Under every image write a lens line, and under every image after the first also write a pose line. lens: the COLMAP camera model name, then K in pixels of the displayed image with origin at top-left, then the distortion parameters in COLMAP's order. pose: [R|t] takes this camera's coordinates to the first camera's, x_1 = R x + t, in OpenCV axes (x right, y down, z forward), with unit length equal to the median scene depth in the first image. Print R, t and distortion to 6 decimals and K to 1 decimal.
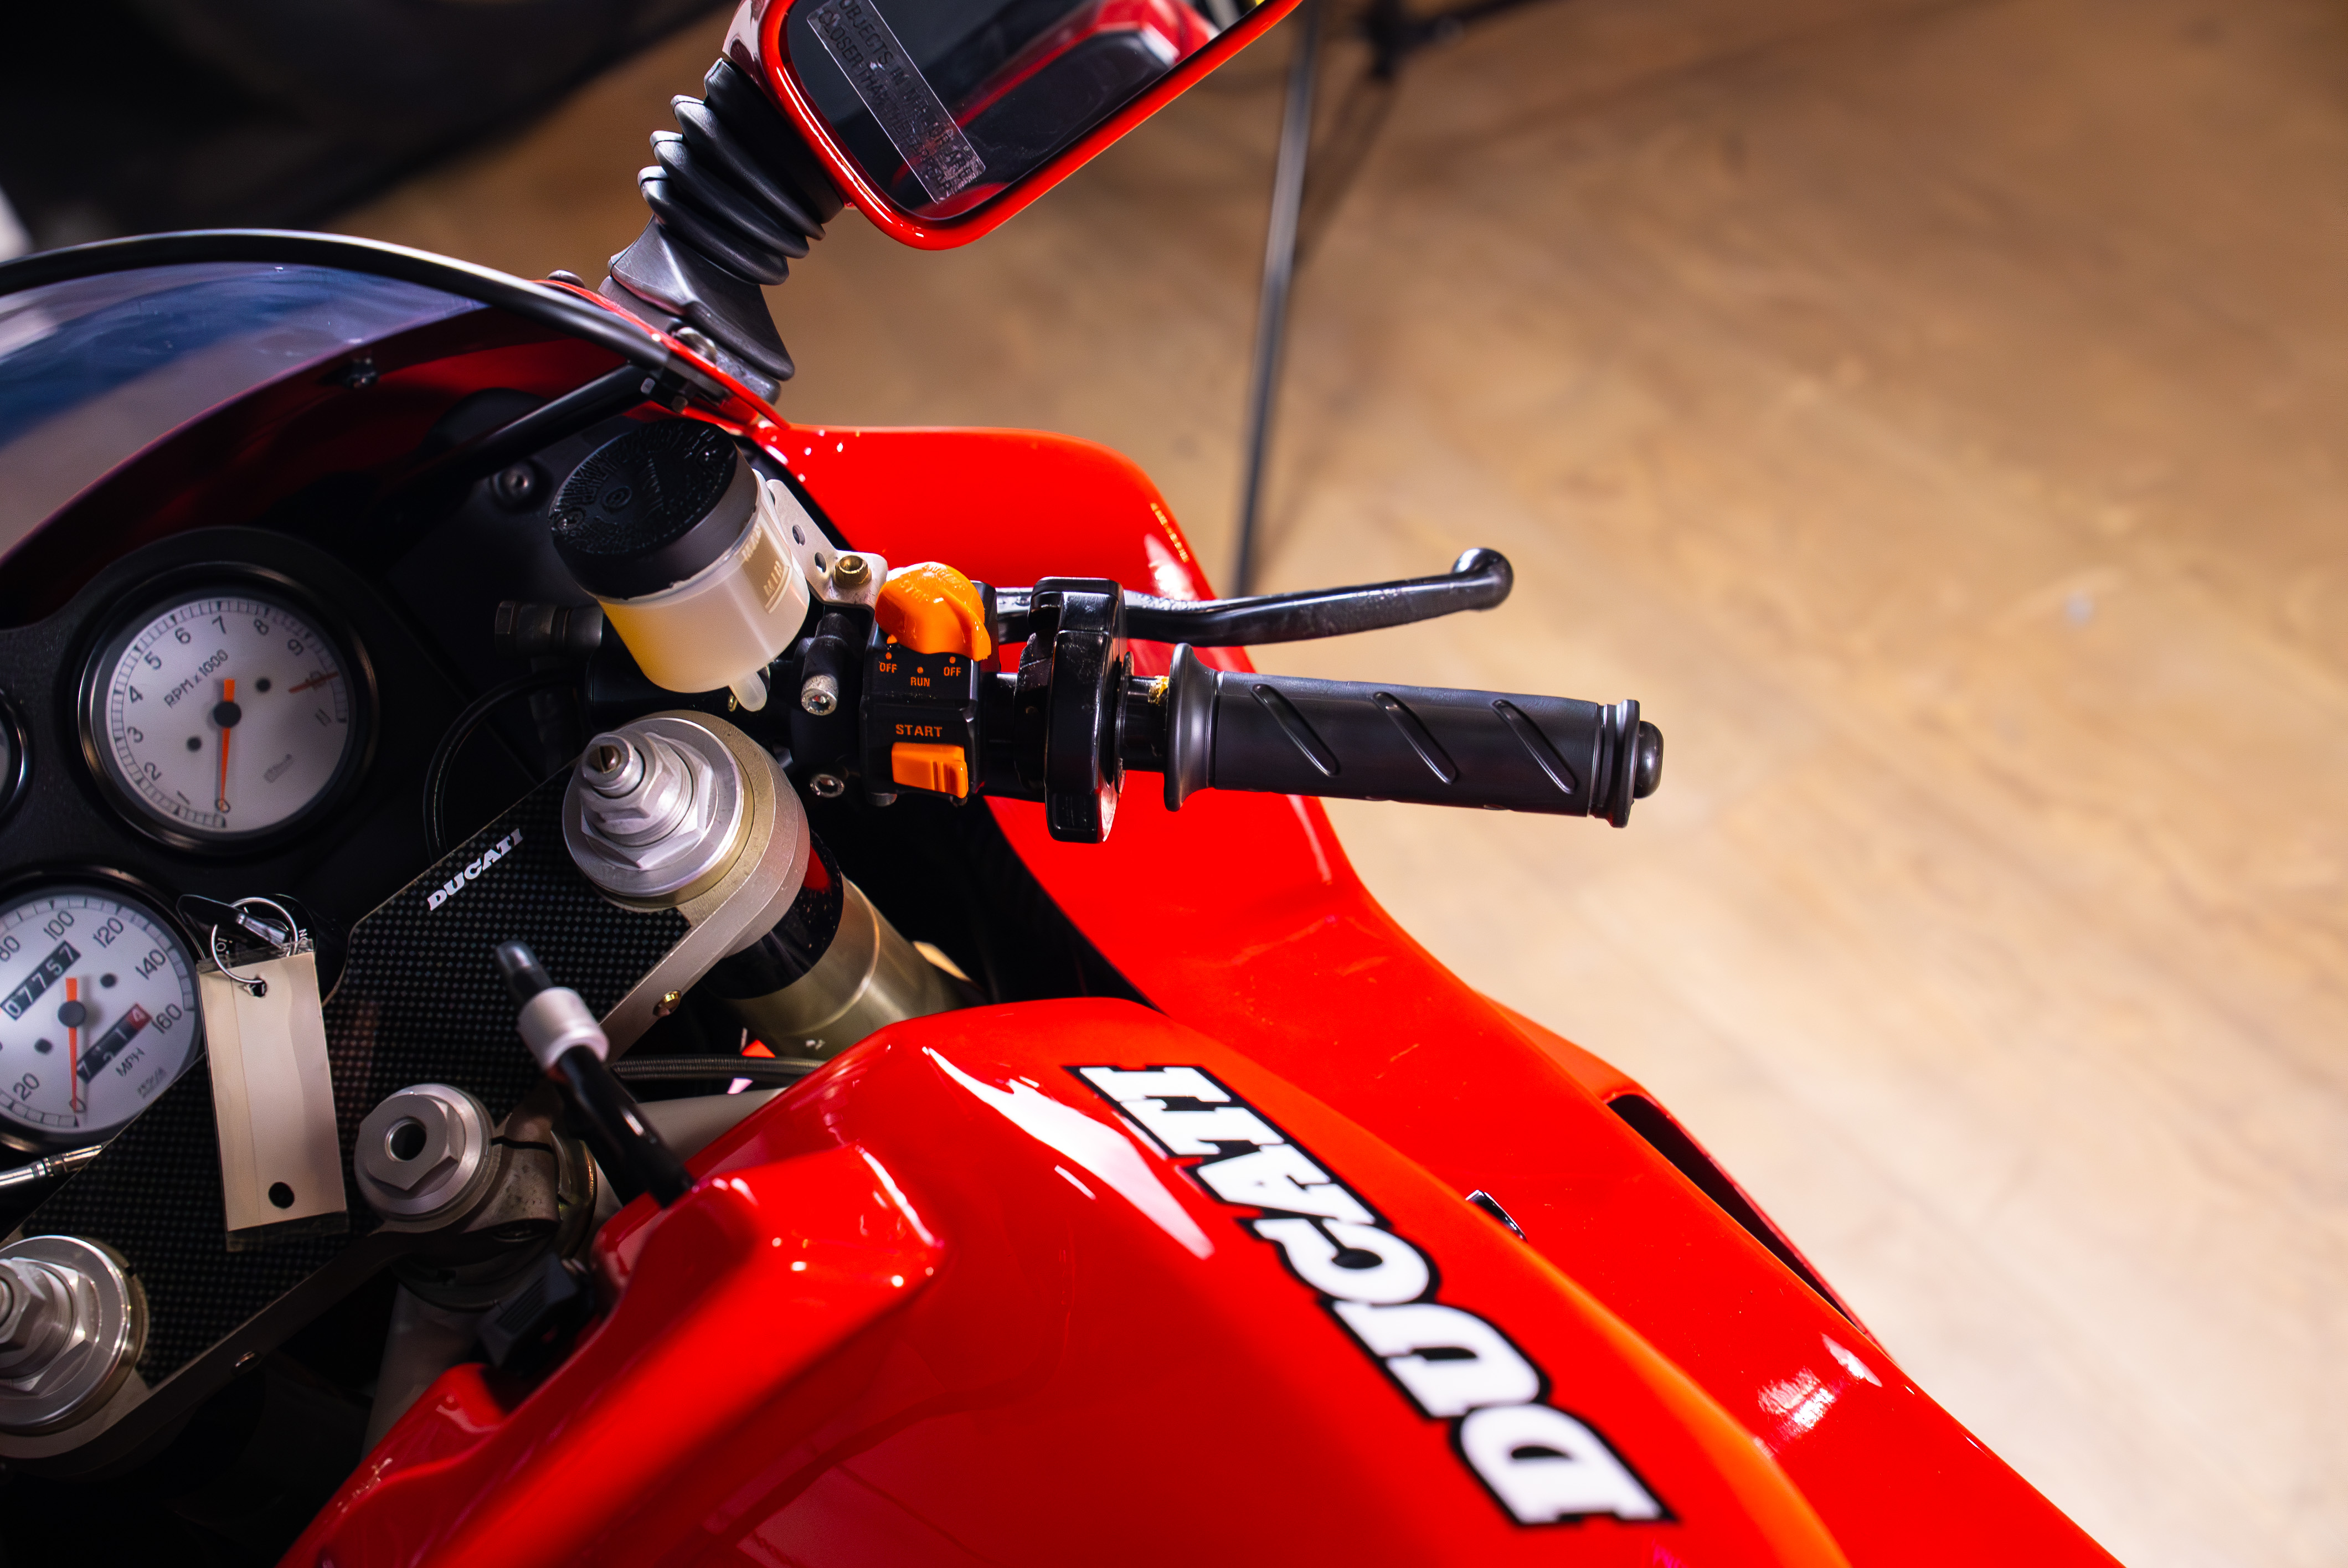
lens RADIAL K [[4596.3, 0, 1125.9], [0, 4596.3, 786.7], [0, 0, 1]] dist [0.259883, 0.822851]
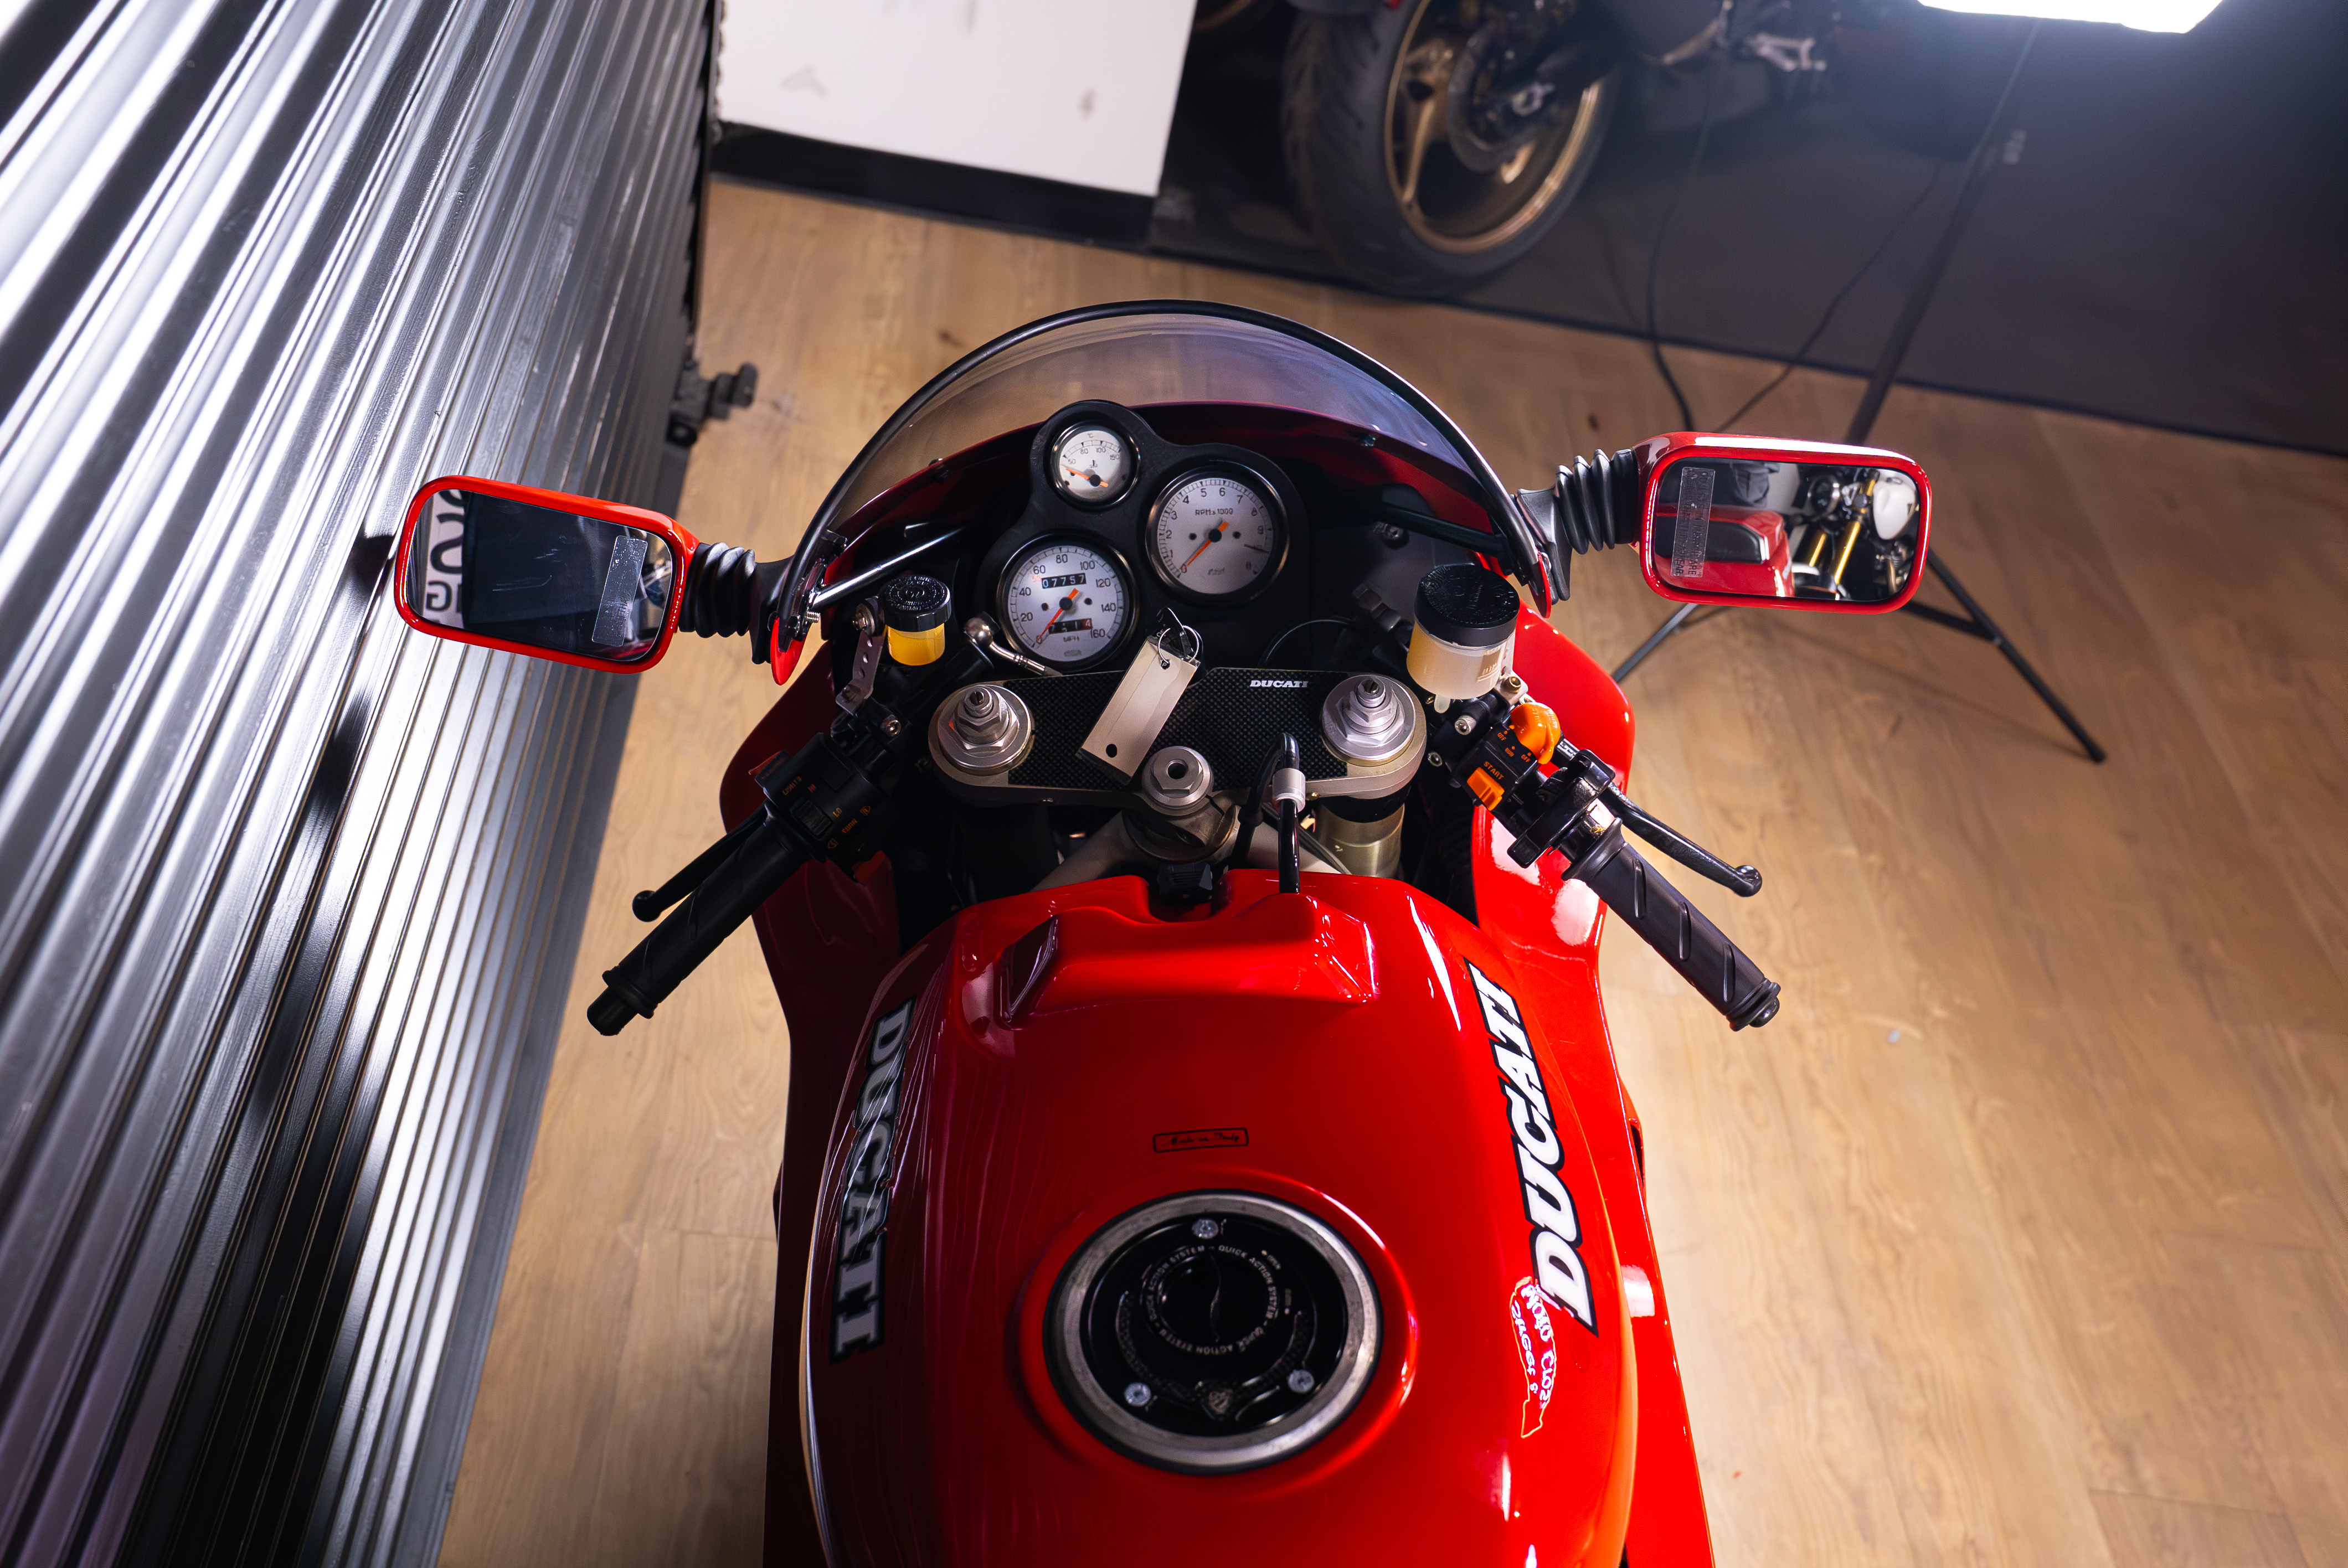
lens RADIAL K [[2478.4, 0, 1174.0], [0, 2478.4, 784.0], [0, 0, 1]] dist [0.006897, 0.007192]
pose [[0.769231, 0.636613, -0.054841, -0.088861], [-0.633582, 0.771052, 0.063655, 0.011720], [0.082809, -0.014219, 0.996464, -0.088792]]
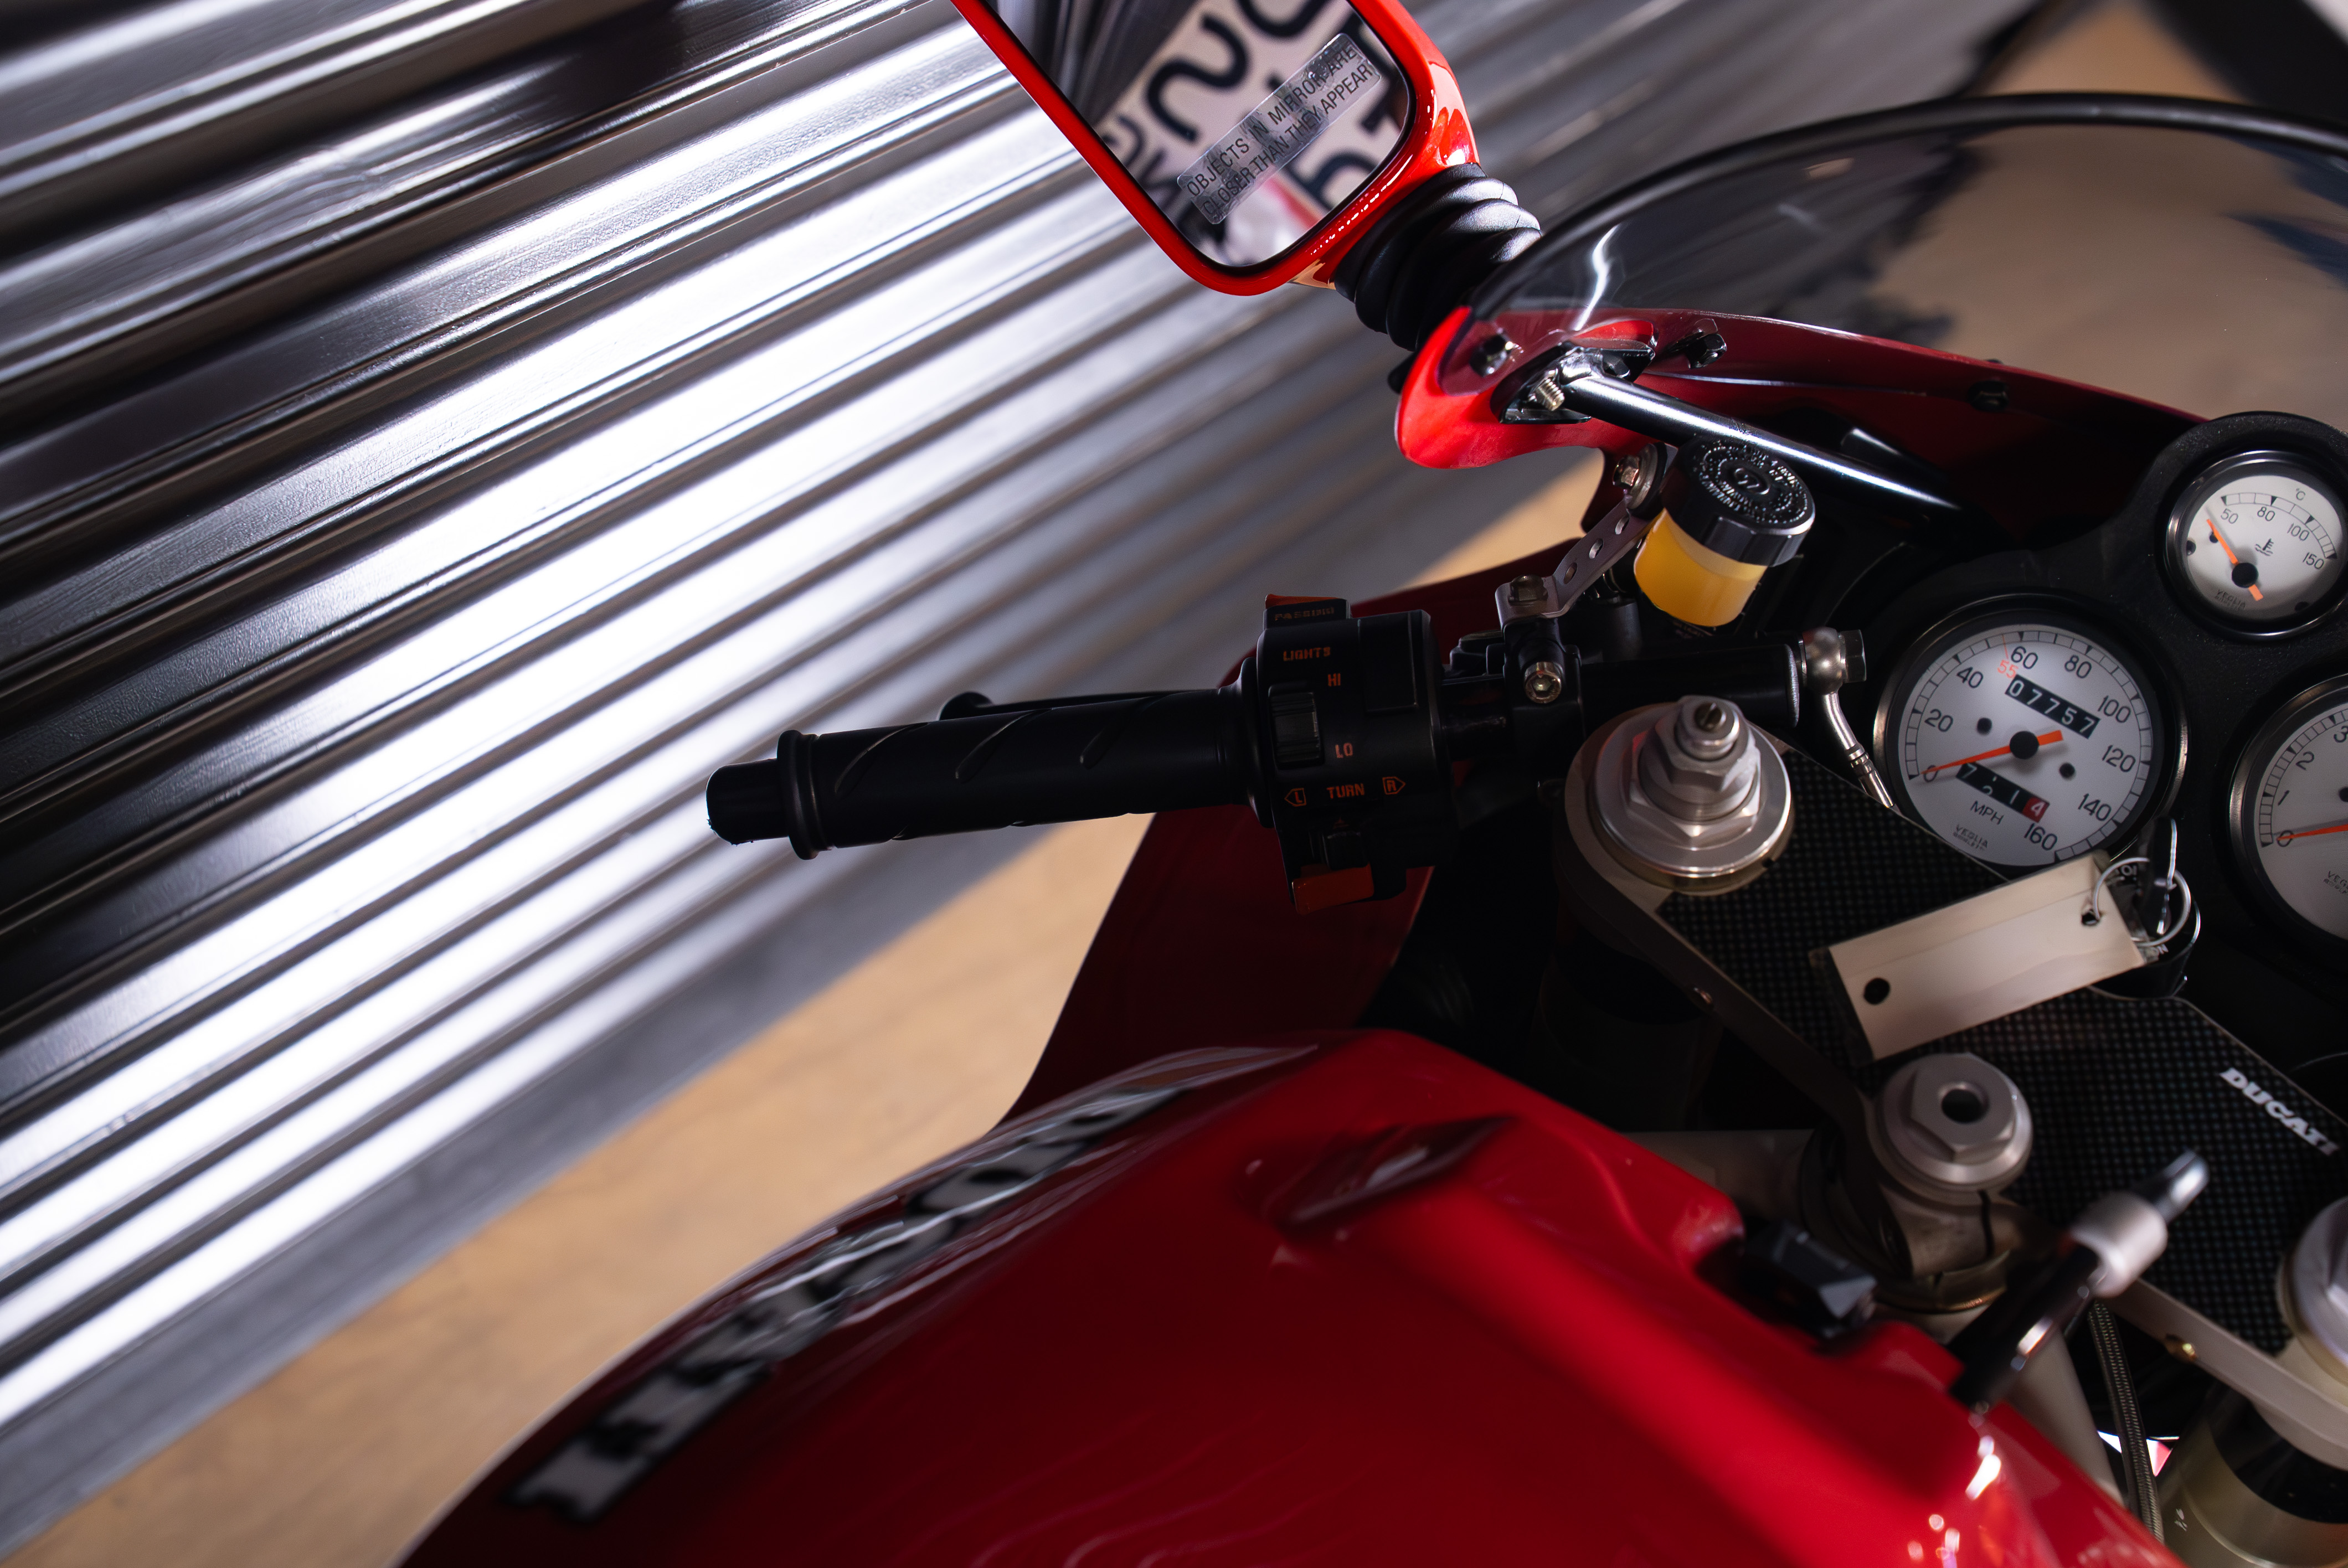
lens RADIAL K [[4596.3, 0, 1125.9], [0, 4596.3, 786.7], [0, 0, 1]] dist [0.259883, 0.822851]
pose [[0.176829, 0.950730, -0.254644, -0.006071], [-0.941520, 0.238792, 0.237736, -0.003214], [0.286830, 0.197714, 0.937357, 0.053160]]
